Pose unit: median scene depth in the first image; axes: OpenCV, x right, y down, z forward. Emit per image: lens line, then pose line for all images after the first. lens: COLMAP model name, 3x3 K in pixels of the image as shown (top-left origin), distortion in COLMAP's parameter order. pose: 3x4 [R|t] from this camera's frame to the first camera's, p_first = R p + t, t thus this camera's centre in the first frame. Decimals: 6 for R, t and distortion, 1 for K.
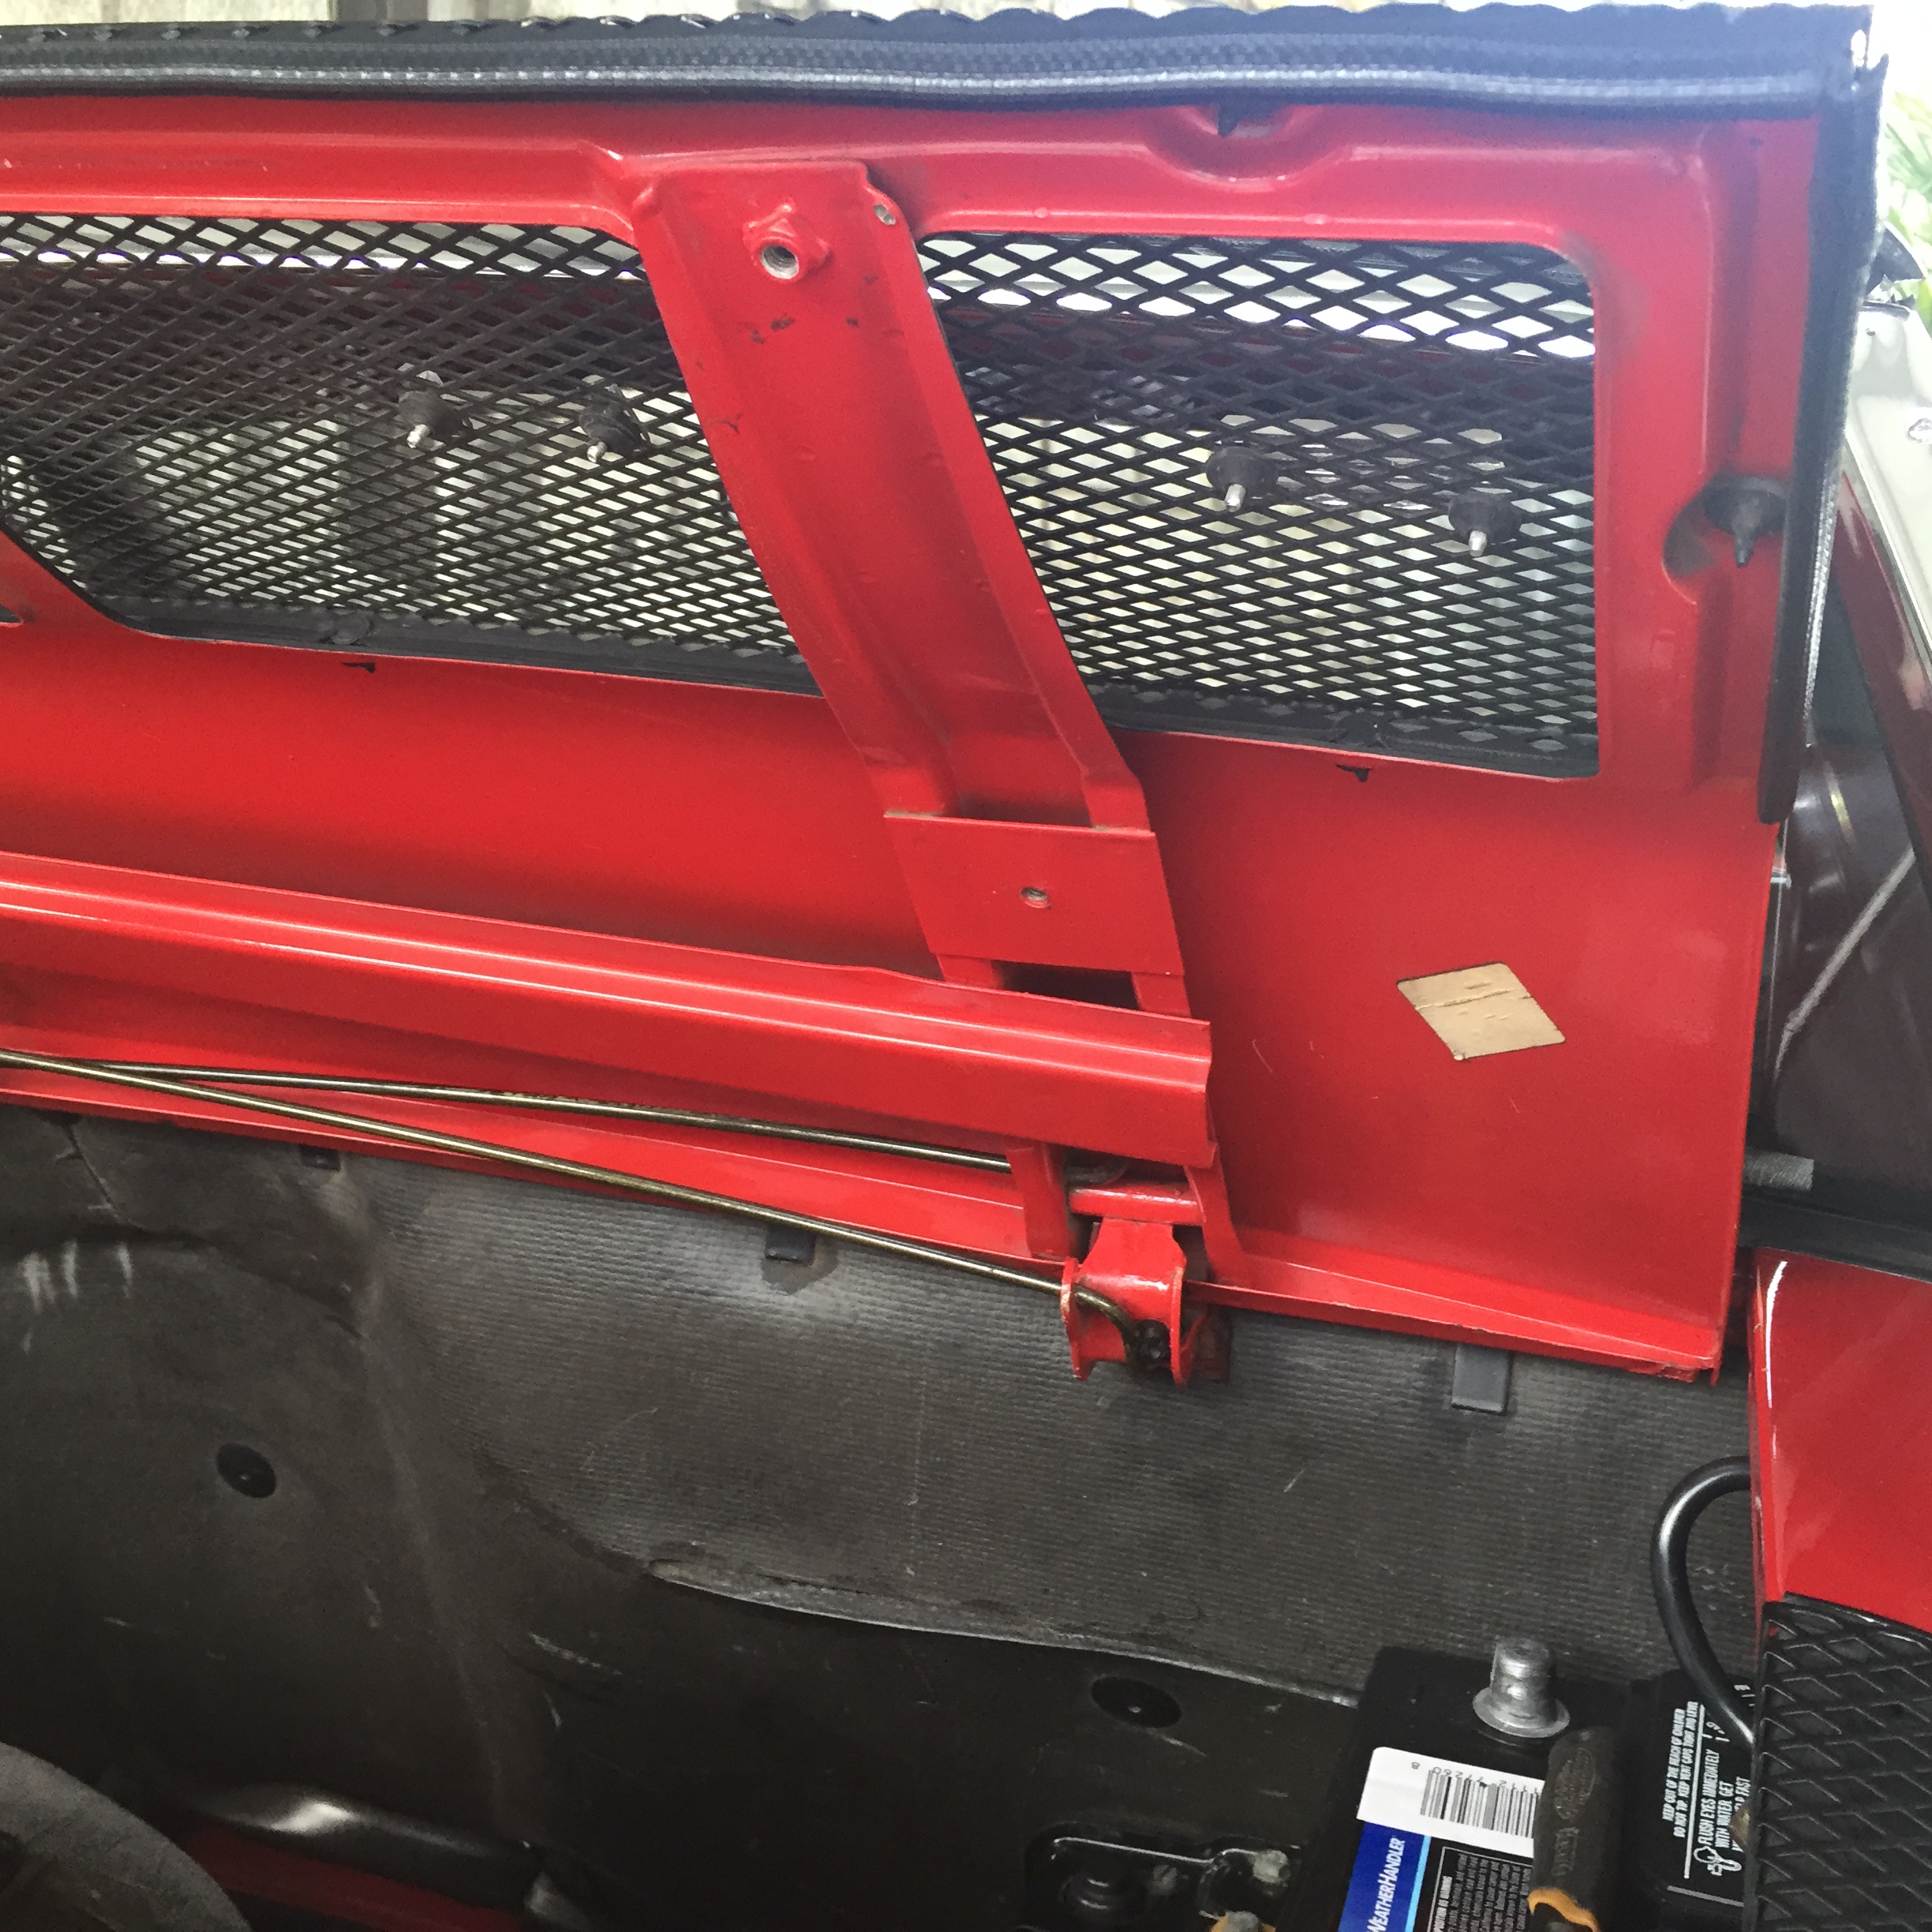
lens RADIAL K [[2203.1, 0, 956.9], [0, 2203.1, 967.3], [0, 0, 1]] dist [0.071871, -0.056718]
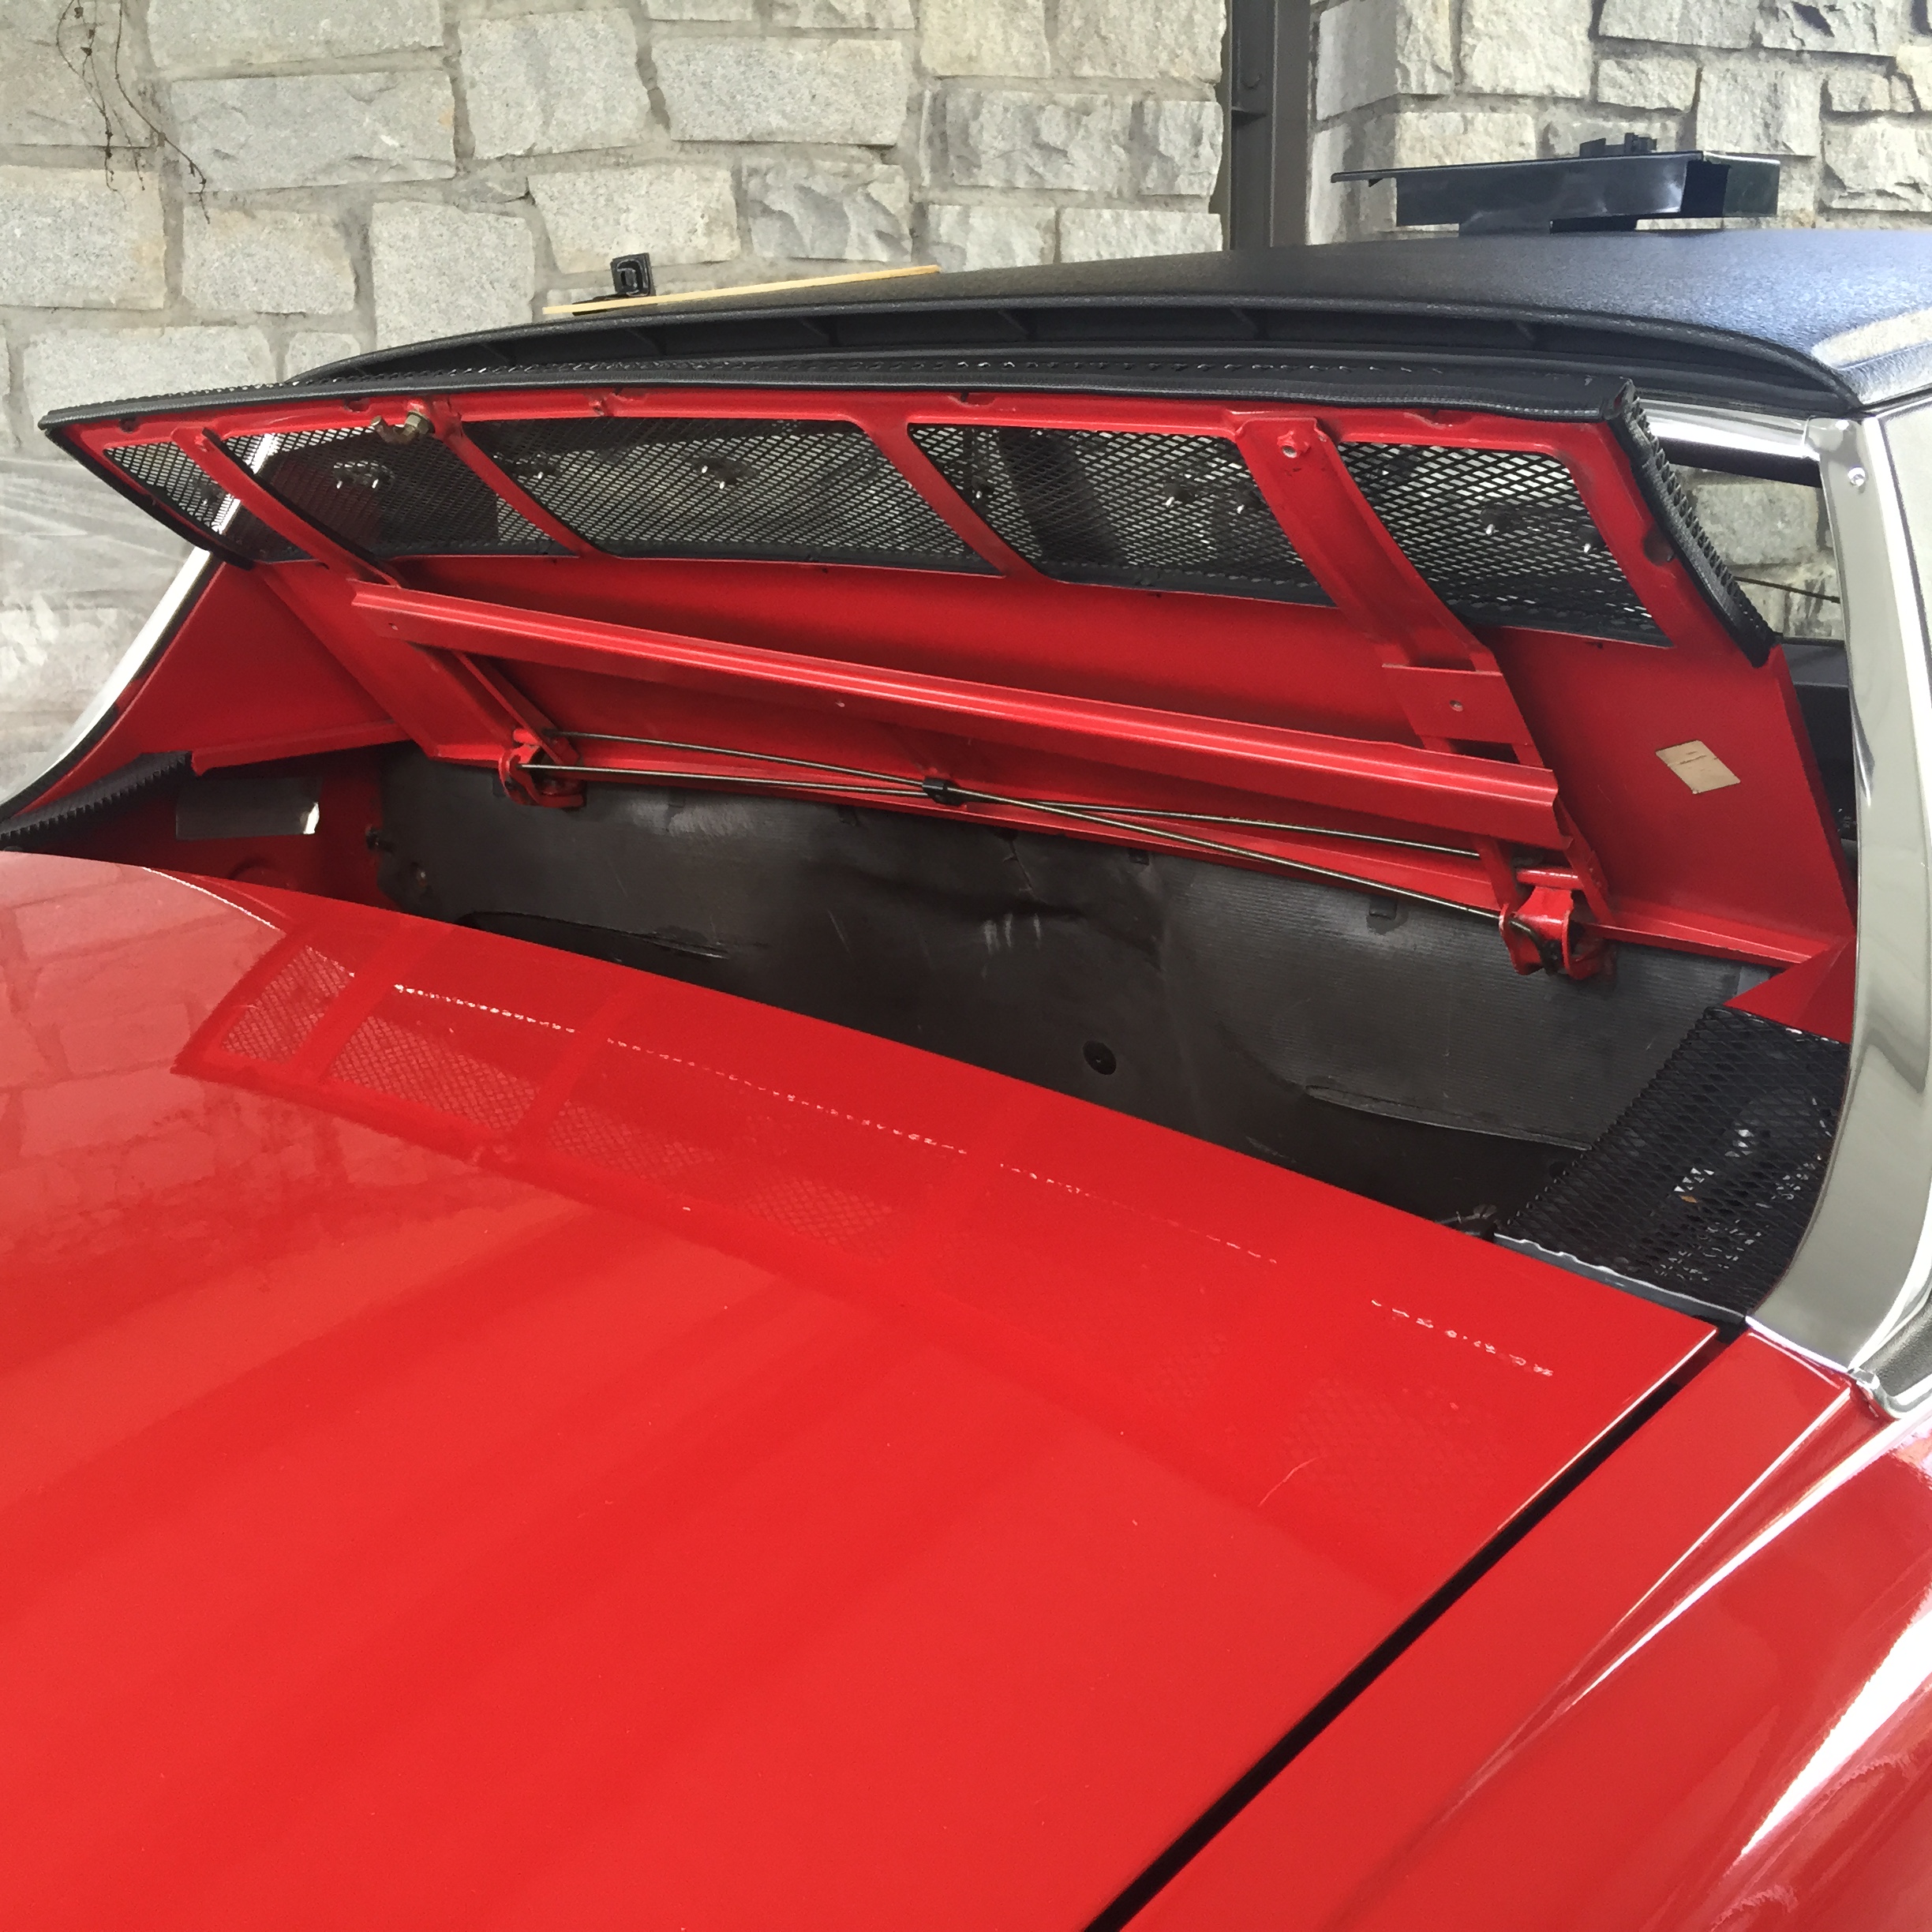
lens RADIAL K [[2203.1, 0, 956.9], [0, 2203.1, 967.3], [0, 0, 1]] dist [0.071871, -0.056718]
pose [[0.923474, 0.052260, -0.380086, 0.296577], [-0.027674, 0.997172, 0.069869, 0.059351], [0.382662, -0.054003, 0.922309, -0.811643]]
